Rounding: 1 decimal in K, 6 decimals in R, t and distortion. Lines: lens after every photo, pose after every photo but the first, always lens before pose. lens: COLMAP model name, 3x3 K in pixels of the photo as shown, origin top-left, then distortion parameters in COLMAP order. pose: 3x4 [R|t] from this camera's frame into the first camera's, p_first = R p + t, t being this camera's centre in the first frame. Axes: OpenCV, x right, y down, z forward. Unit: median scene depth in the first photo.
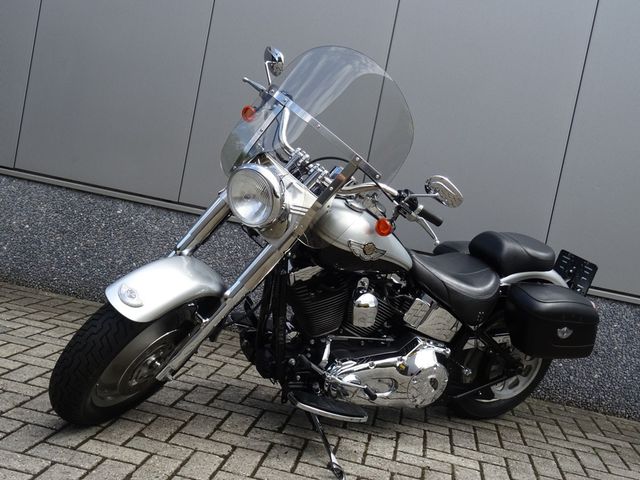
lens RADIAL K [[626.9, 0, 320.8], [0, 626.9, 239.8], [0, 0, 1]] dist [-0.013722, 0.000000]
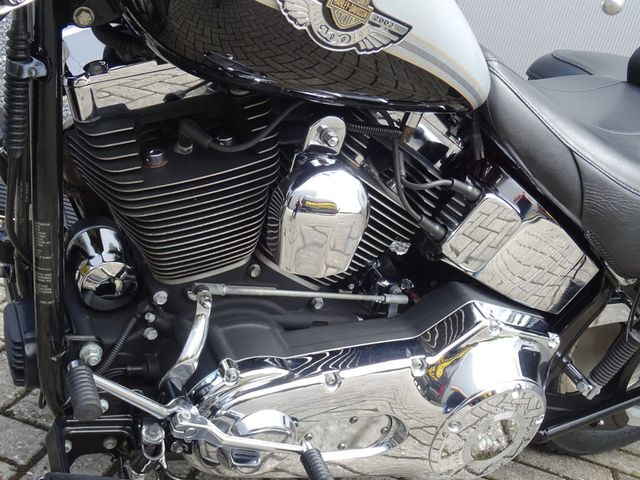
lens RADIAL K [[842.8, 0, 319.8], [0, 842.8, 239.8], [0, 0, 1]] dist [-0.030718, 0.000000]
pose [[0.995999, 0.089253, 0.004351, 0.064523], [-0.088247, 0.974774, 0.205007, 0.033796], [0.014056, -0.204571, 0.978751, 0.562424]]
